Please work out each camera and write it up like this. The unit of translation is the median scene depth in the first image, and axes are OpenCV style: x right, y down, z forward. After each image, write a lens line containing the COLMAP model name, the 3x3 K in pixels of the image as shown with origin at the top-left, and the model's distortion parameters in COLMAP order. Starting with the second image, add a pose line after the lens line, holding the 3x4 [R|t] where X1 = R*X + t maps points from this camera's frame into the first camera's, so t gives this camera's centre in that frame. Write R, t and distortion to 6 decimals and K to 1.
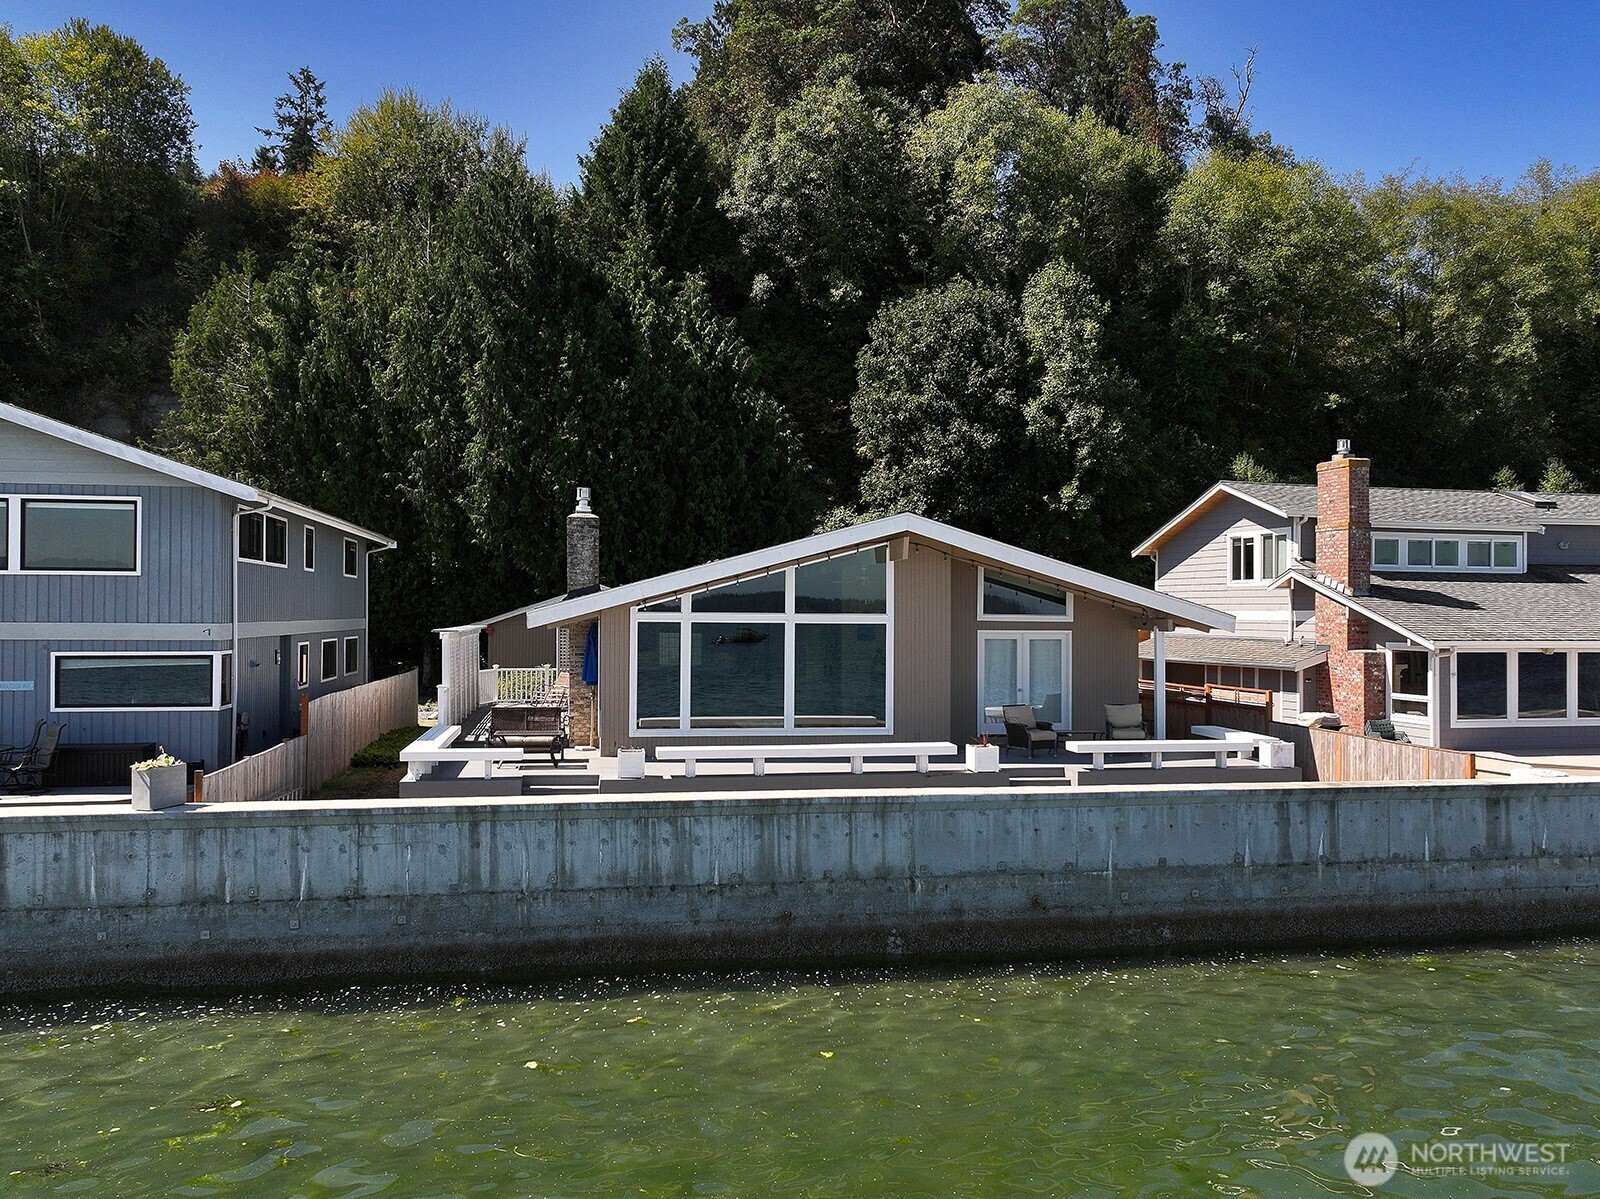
lens RADIAL K [[1273.0, 0, 800.0], [0, 1273.0, 599.5], [0, 0, 1]] dist [0.004323, 0.006194]
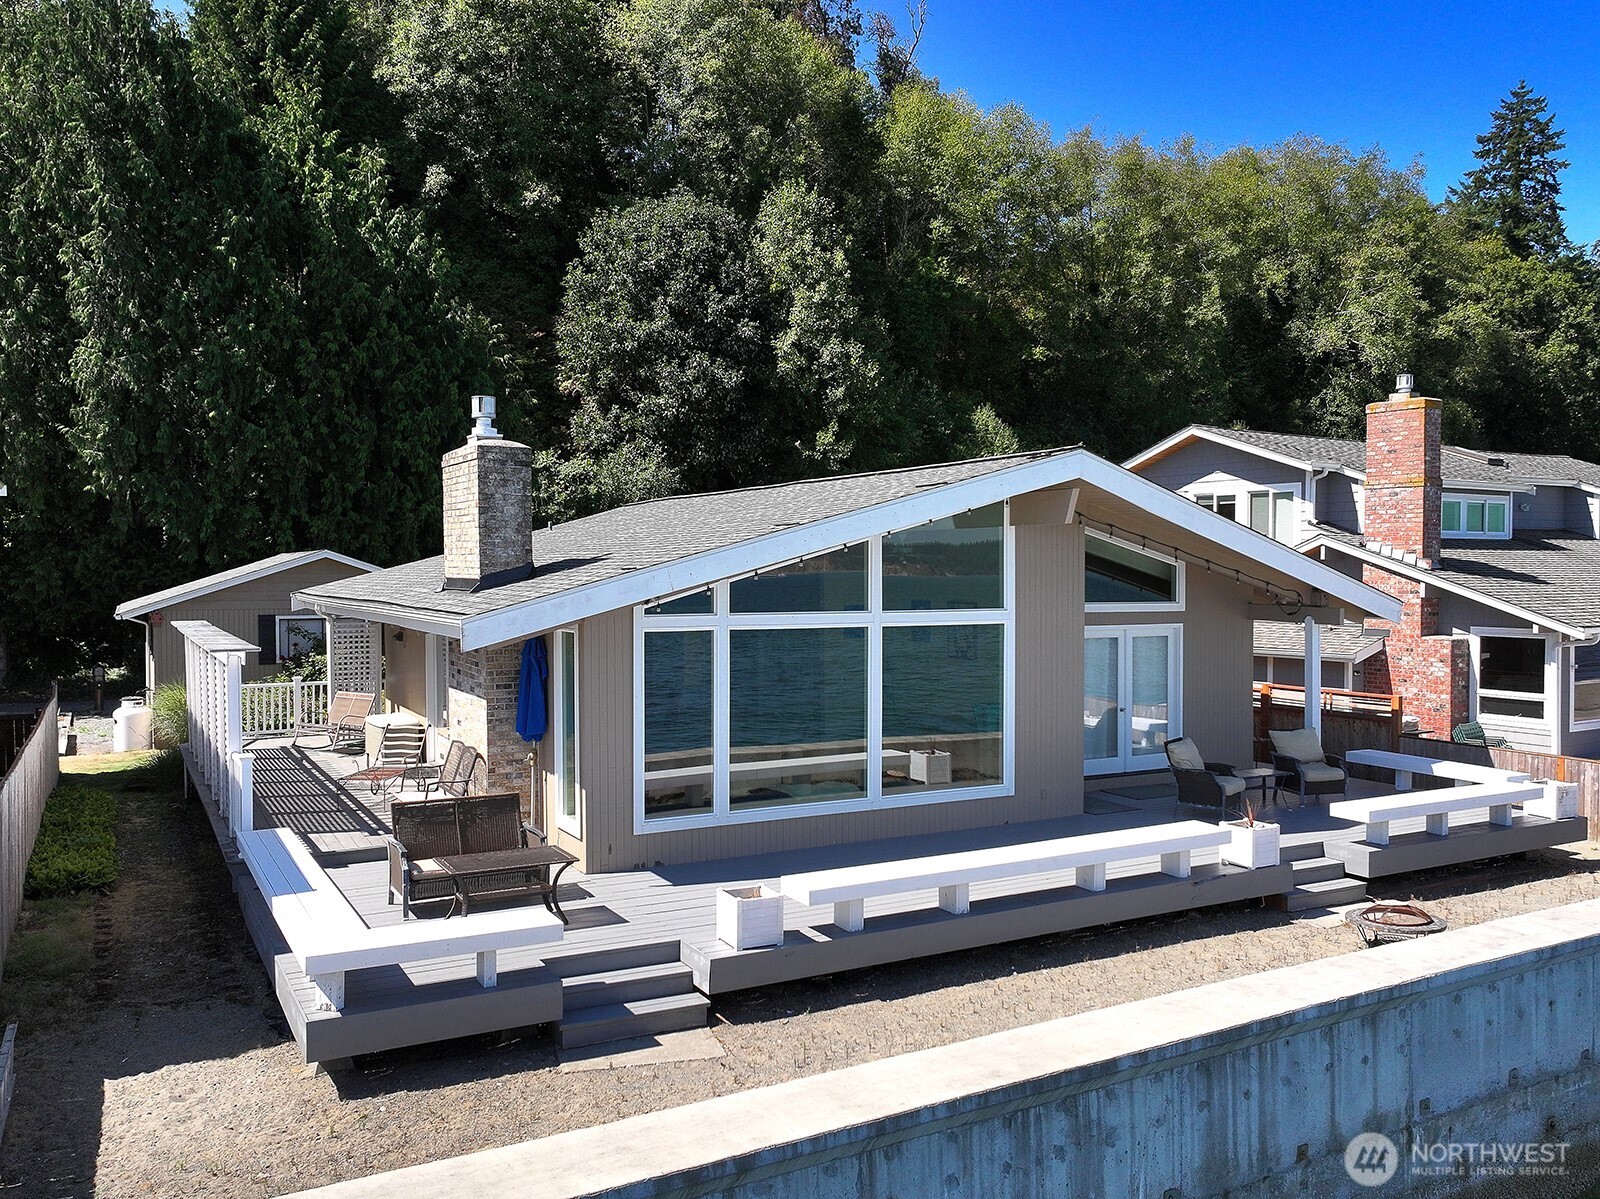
lens RADIAL K [[1273.0, 0, 800.0], [0, 1273.0, 599.5], [0, 0, 1]] dist [0.004323, 0.006194]
pose [[0.946558, -0.015136, 0.322179, -0.095467], [0.003341, 0.999305, 0.037132, -0.007005], [-0.322517, -0.034072, 0.945950, 0.171741]]
